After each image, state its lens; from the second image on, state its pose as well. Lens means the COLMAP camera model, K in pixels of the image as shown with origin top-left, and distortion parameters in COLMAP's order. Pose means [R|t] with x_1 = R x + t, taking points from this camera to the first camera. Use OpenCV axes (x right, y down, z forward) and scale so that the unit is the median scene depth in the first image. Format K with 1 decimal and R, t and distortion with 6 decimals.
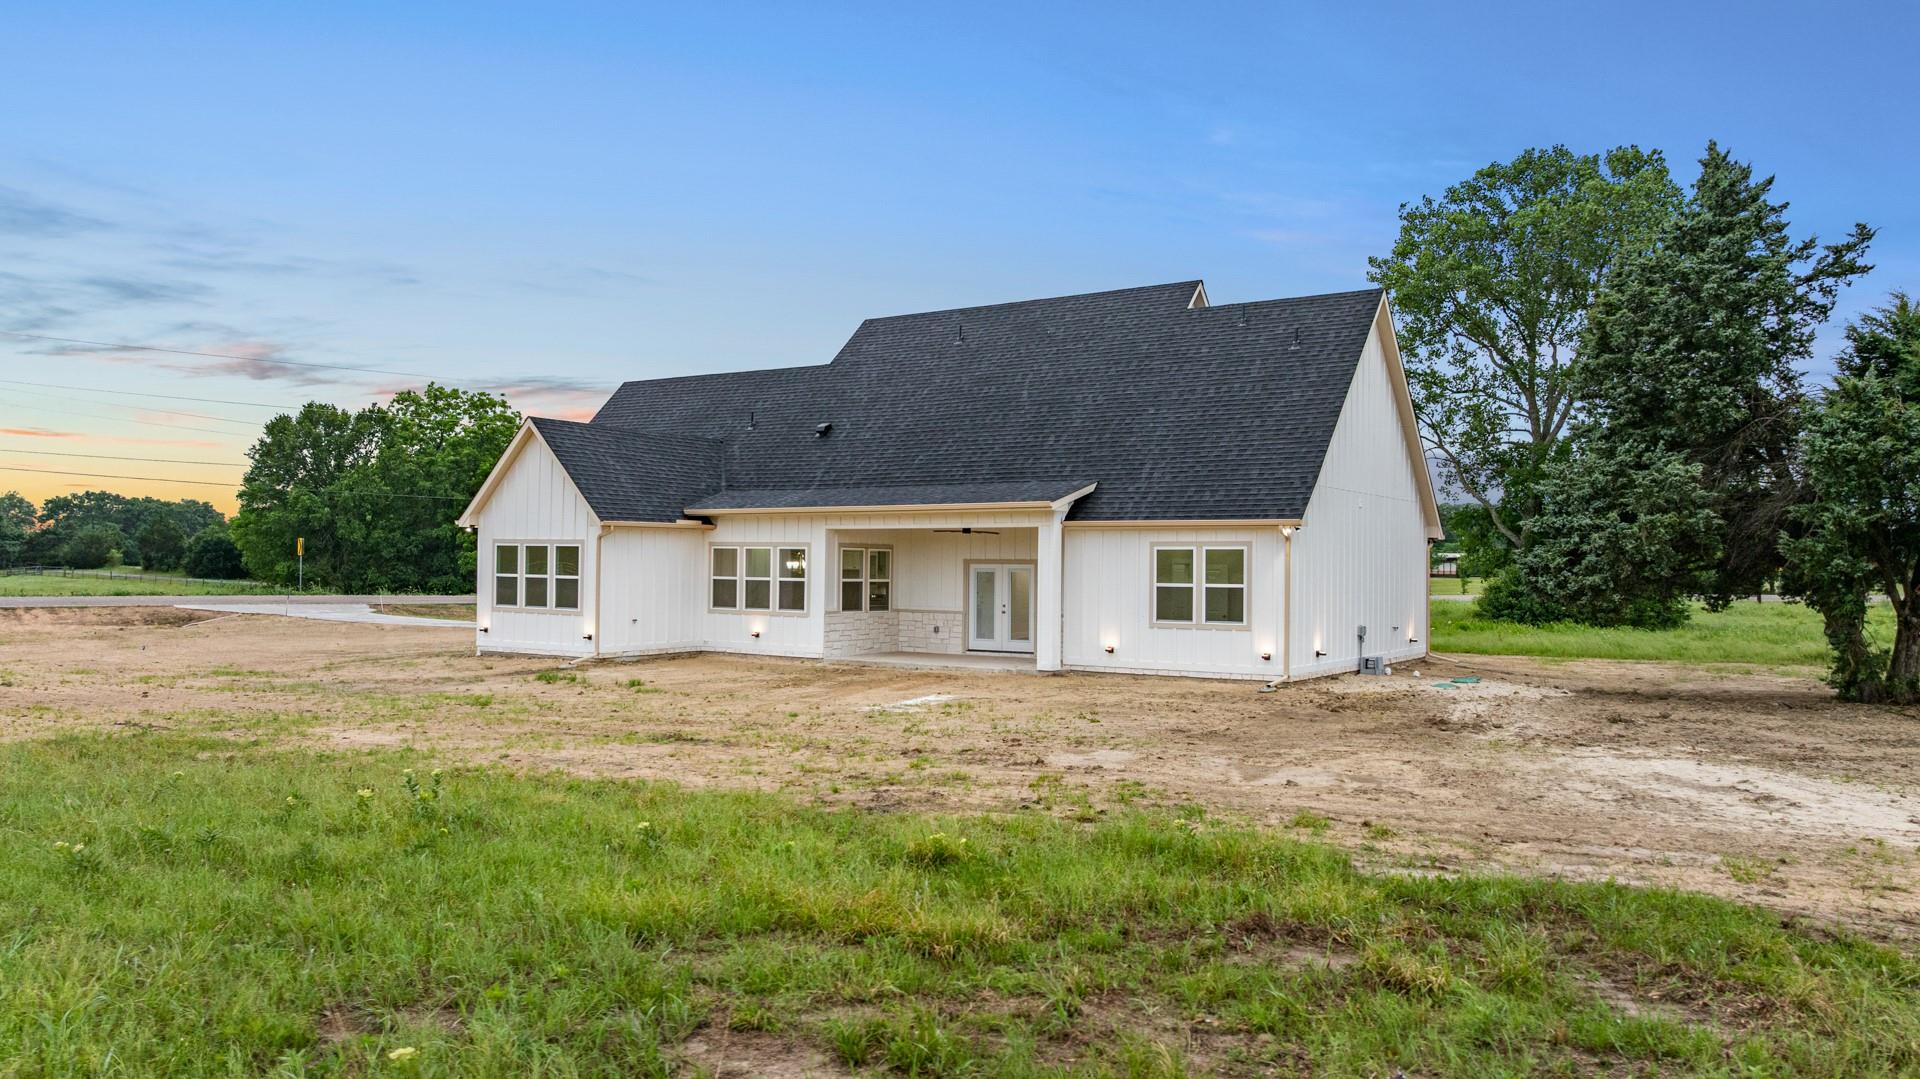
lens RADIAL K [[1352.2, 0, 960.0], [0, 1352.2, 539.5], [0, 0, 1]] dist [-0.004470, -0.000074]
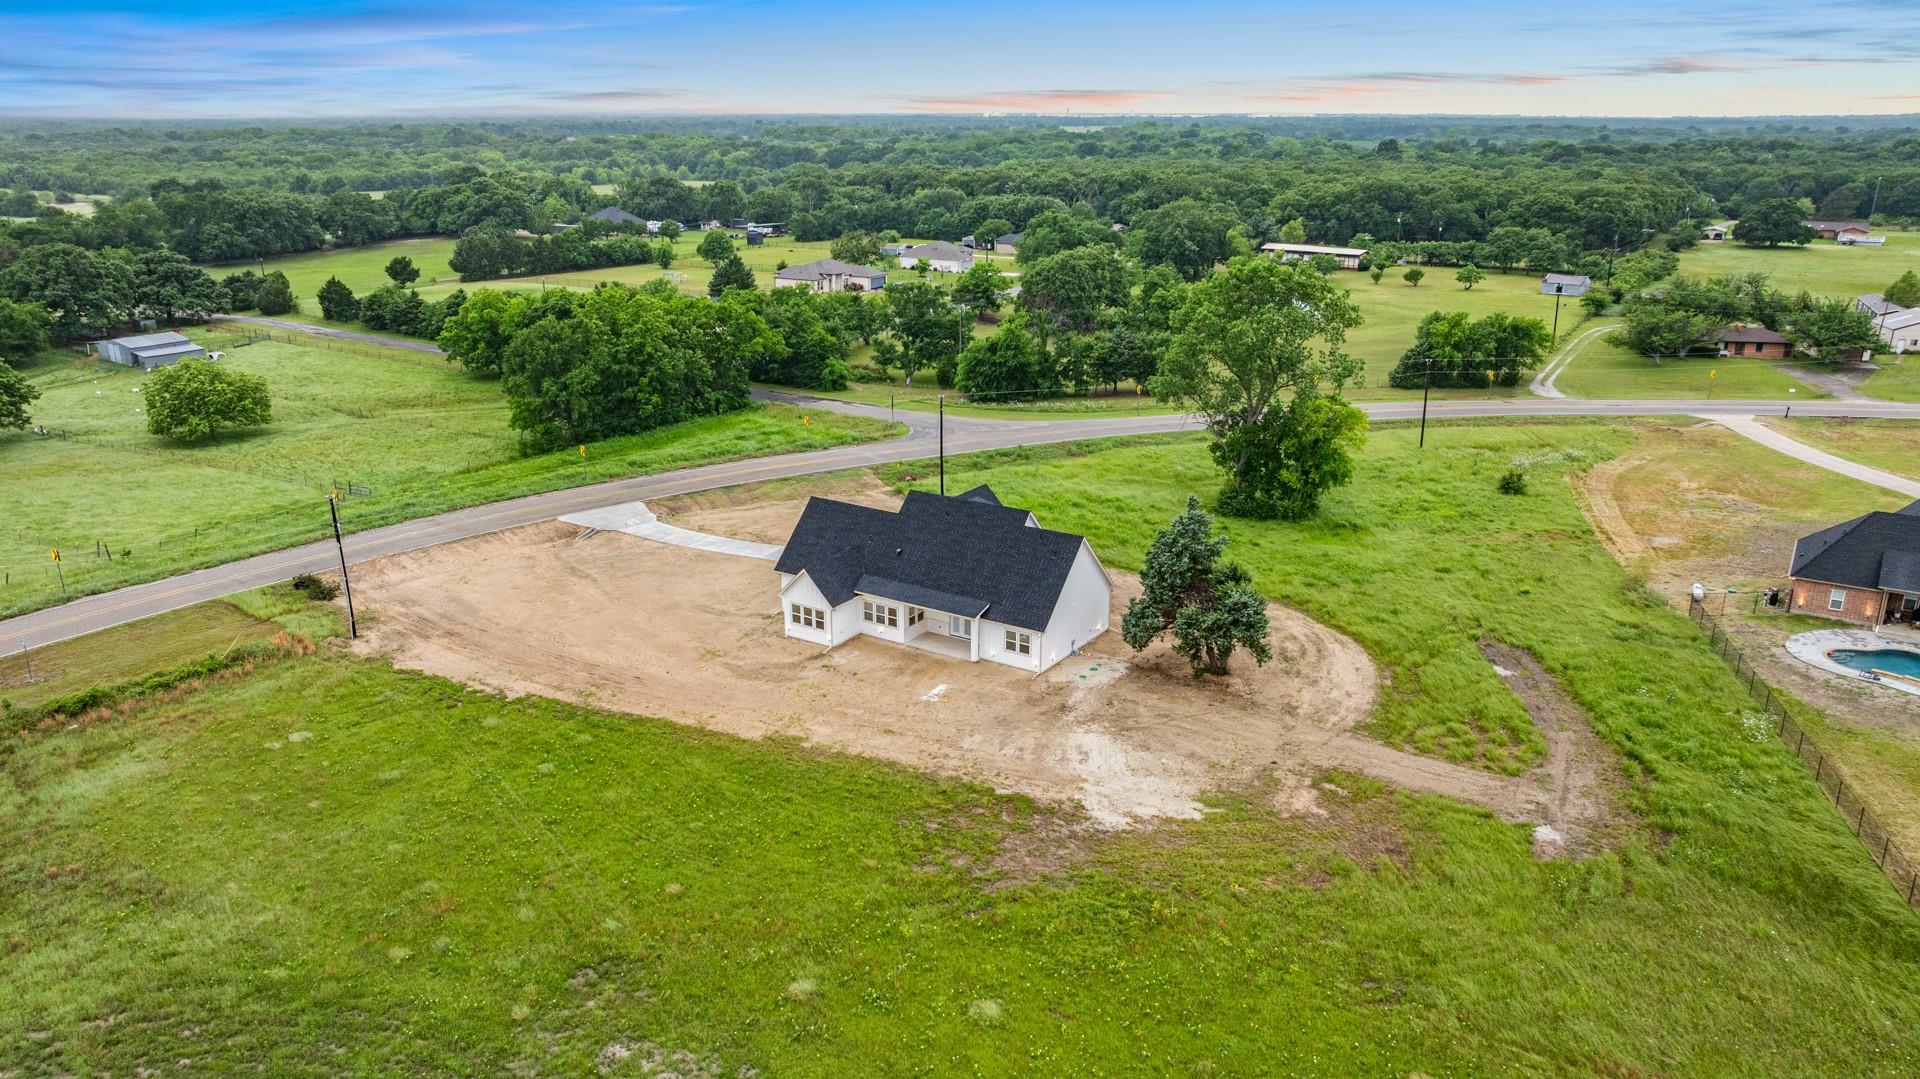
lens RADIAL K [[1349.6, 0, 960.0], [0, 1349.6, 539.5], [0, 0, 1]] dist [0.037312, -0.101049]
pose [[0.999934, -0.009855, 0.005935, 0.011416], [0.007433, 0.947192, 0.320580, -1.127202], [-0.008781, -0.320515, 0.947203, -1.852109]]
